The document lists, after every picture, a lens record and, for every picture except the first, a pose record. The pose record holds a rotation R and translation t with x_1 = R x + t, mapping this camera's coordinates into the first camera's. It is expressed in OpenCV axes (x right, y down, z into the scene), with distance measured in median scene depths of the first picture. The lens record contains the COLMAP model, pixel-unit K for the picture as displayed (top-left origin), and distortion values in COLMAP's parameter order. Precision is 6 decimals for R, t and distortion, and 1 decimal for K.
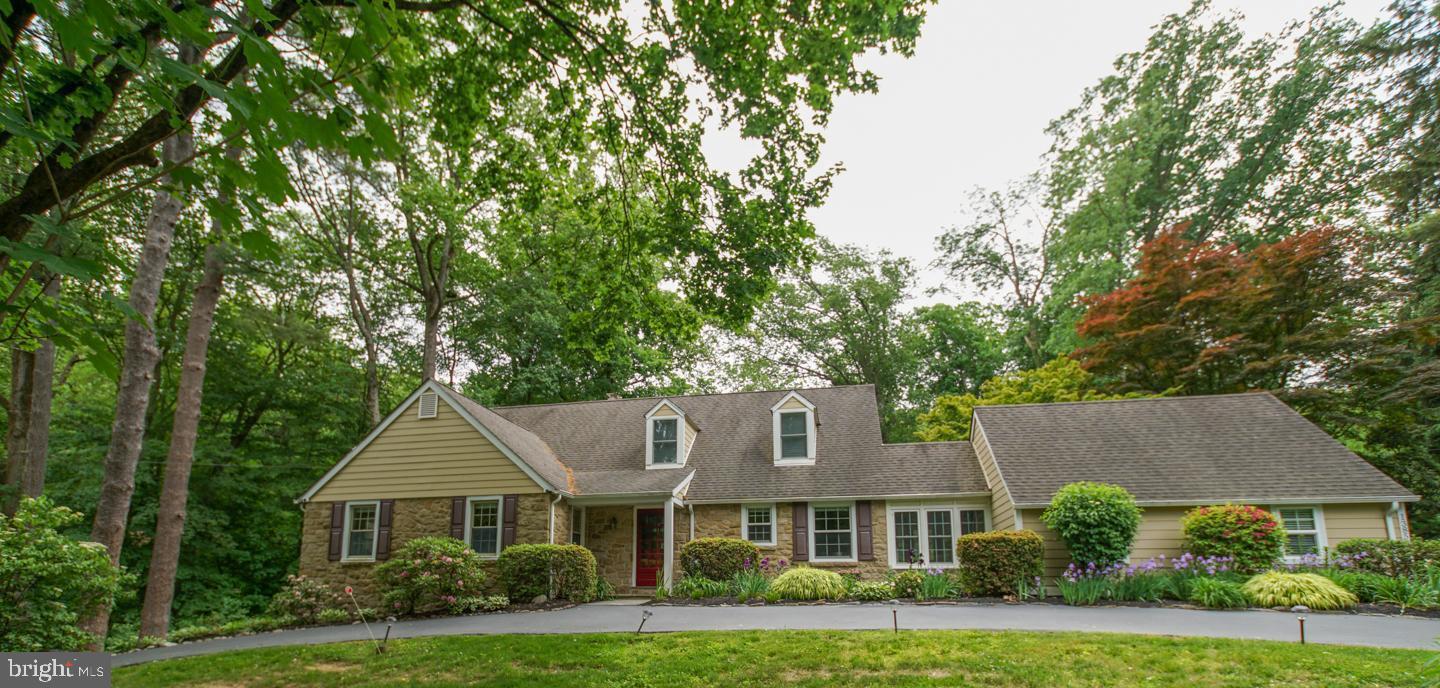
lens RADIAL K [[669.4, 0, 710.7], [0, 669.4, 476.0], [0, 0, 1]] dist [-0.000230, 0.003390]
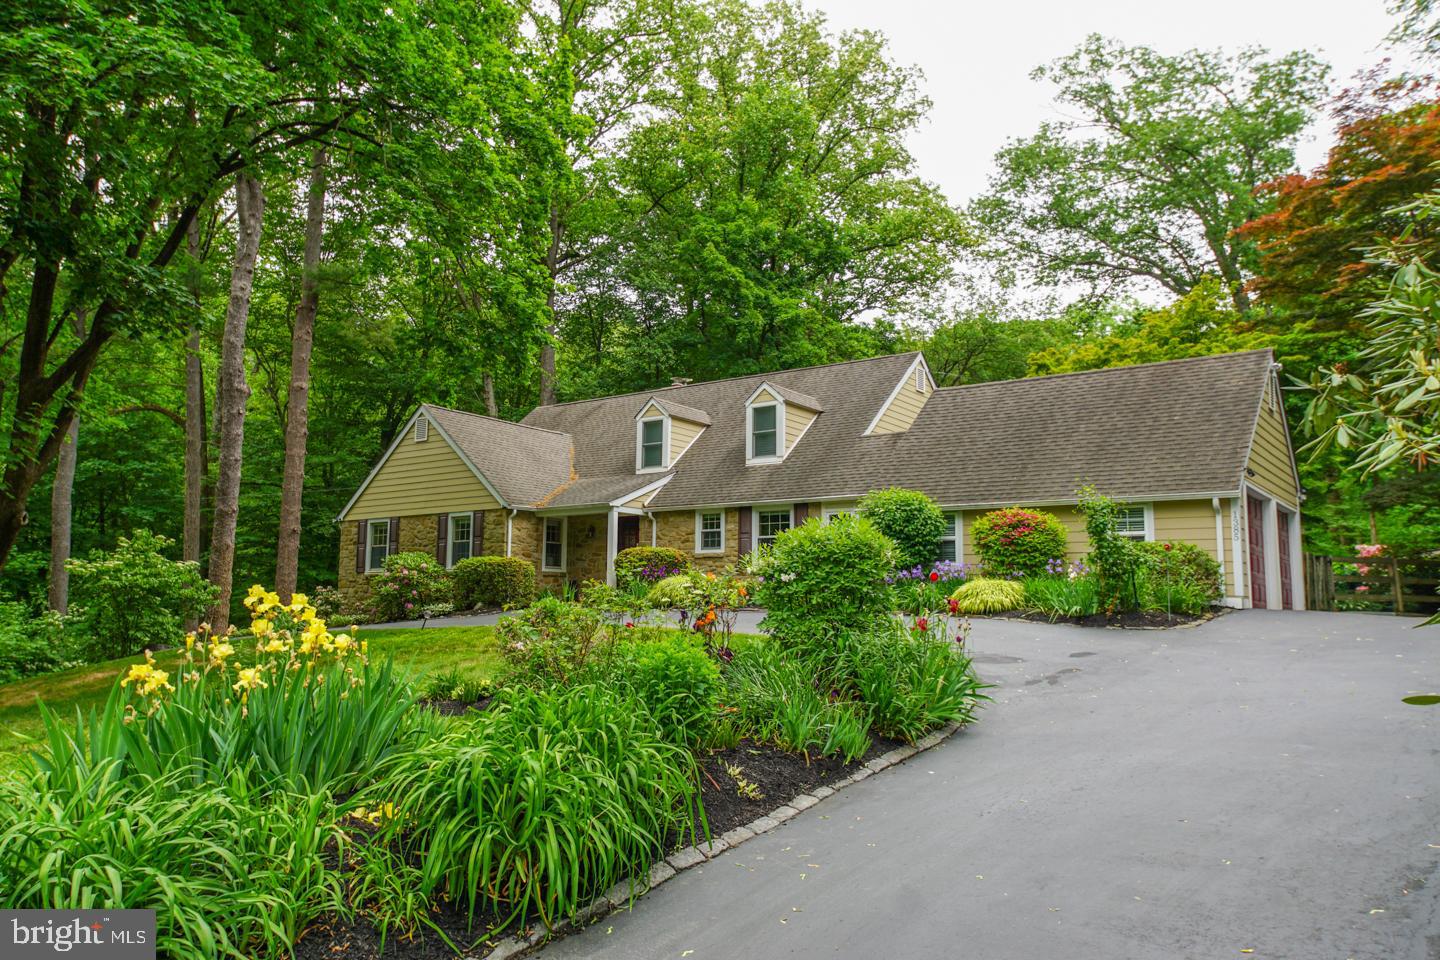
lens RADIAL K [[1058.3, 0, 710.6], [0, 1058.3, 467.2], [0, 0, 1]] dist [0.109460, -0.024324]
pose [[0.911972, -0.048195, -0.407411, 0.705579], [0.062222, 0.997836, 0.021241, -0.051849], [0.405506, -0.044721, 0.912998, -0.390172]]
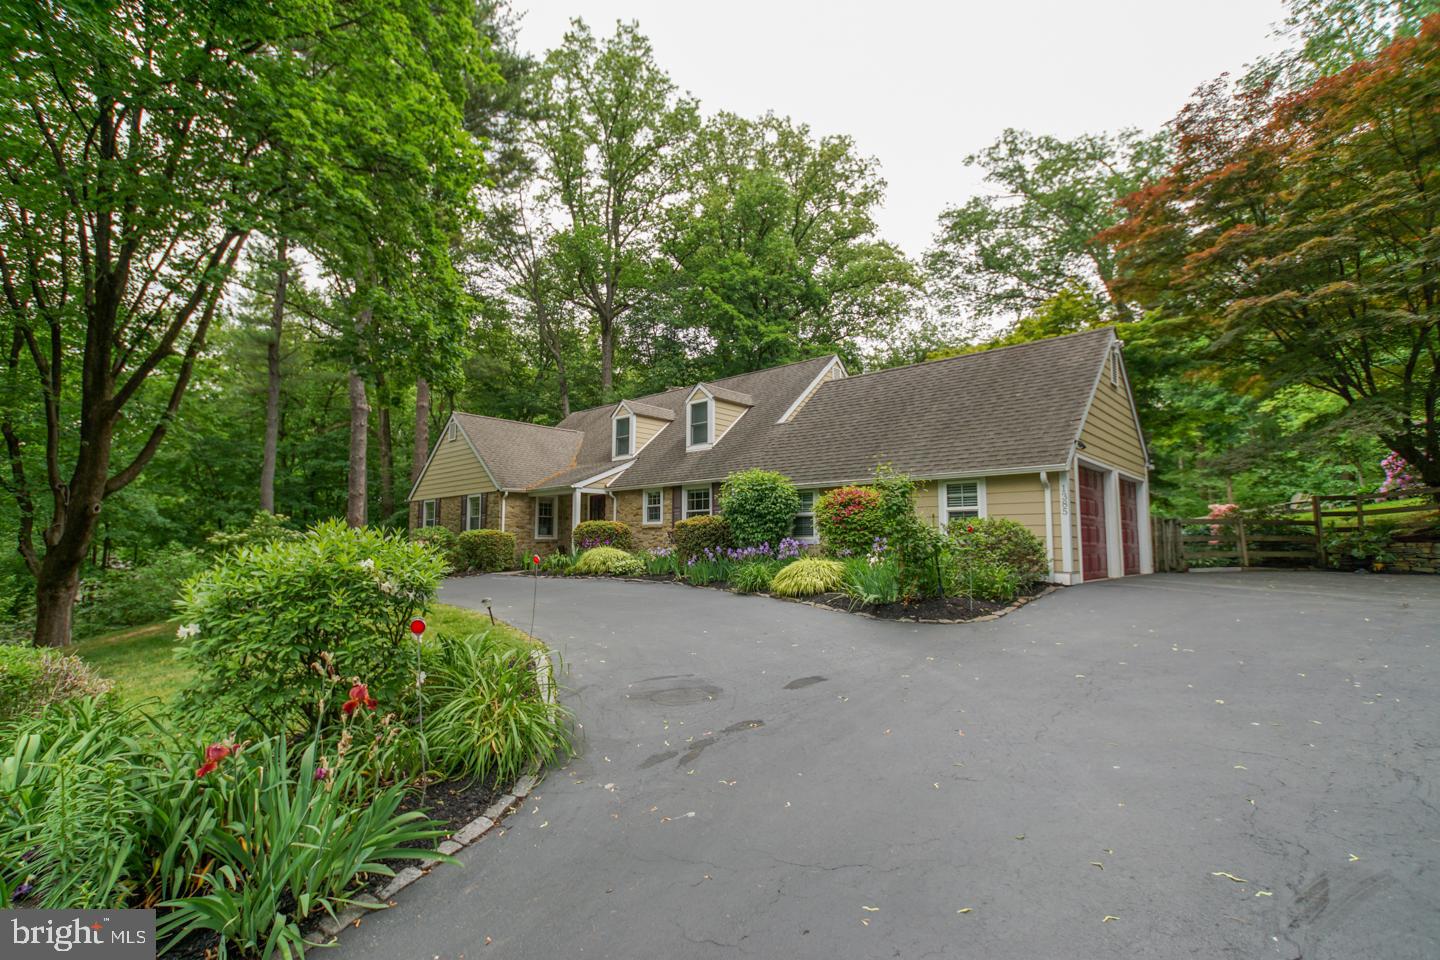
lens RADIAL K [[676.1, 0, 704.4], [0, 676.1, 473.1], [0, 0, 1]] dist [-0.011032, 0.018841]
pose [[0.853754, -0.058749, -0.517352, 0.776155], [0.092296, 0.994955, 0.039326, -0.024095], [0.512432, -0.081325, 0.854868, 0.036301]]
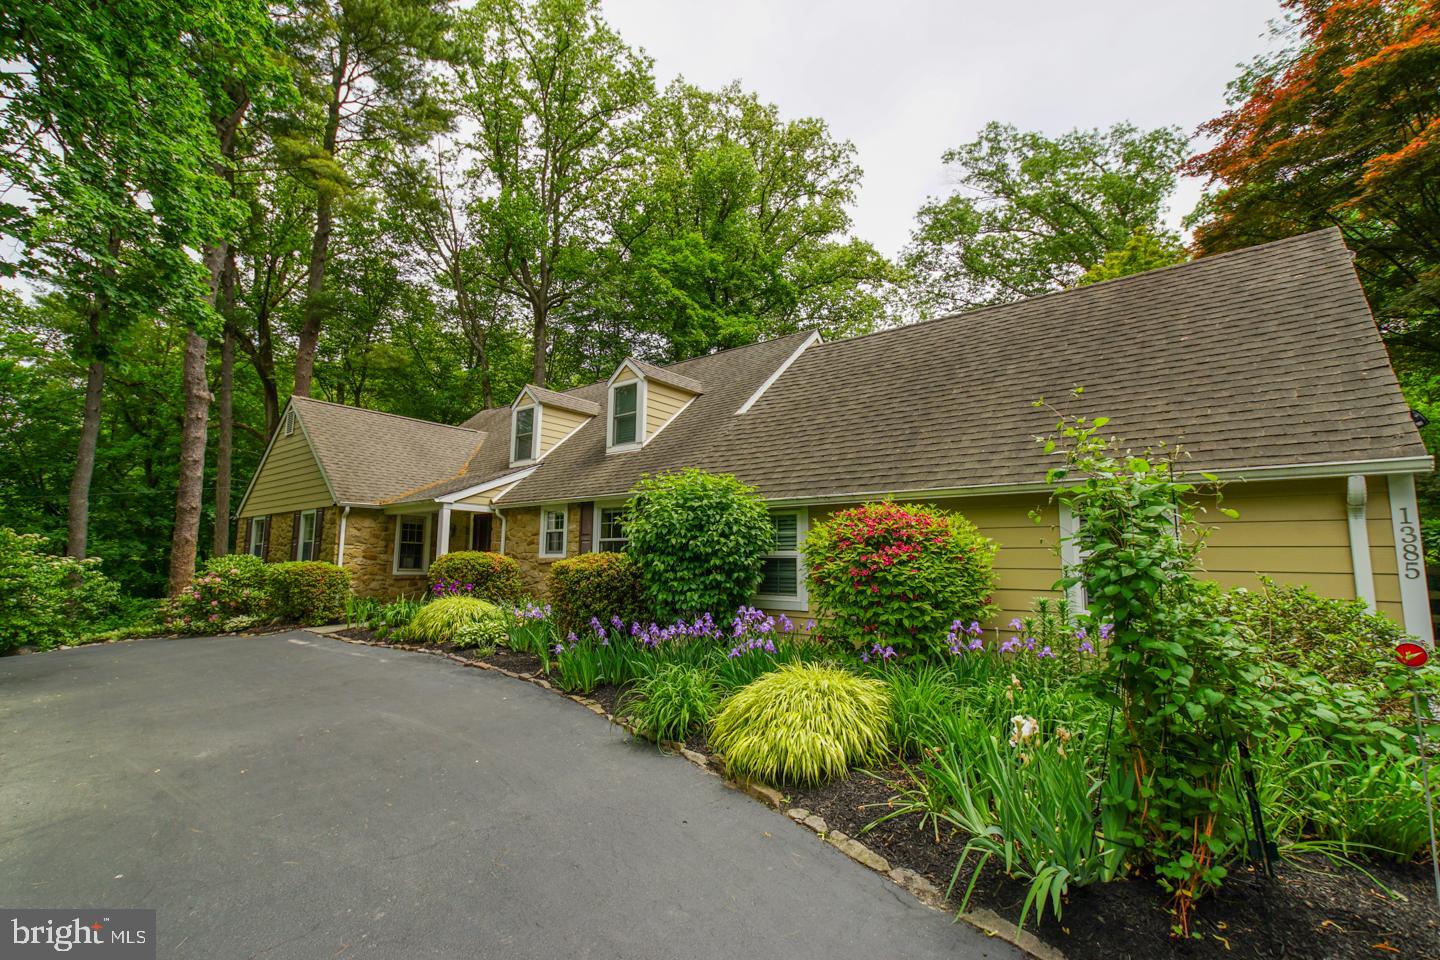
lens RADIAL K [[676.1, 0, 703.1], [0, 676.1, 477.6], [0, 0, 1]] dist [-0.011032, 0.018841]
pose [[0.883723, -0.054499, -0.464826, 0.622794], [0.071230, 0.997288, 0.018494, 0.005242], [0.462557, -0.049453, 0.885209, 0.367375]]
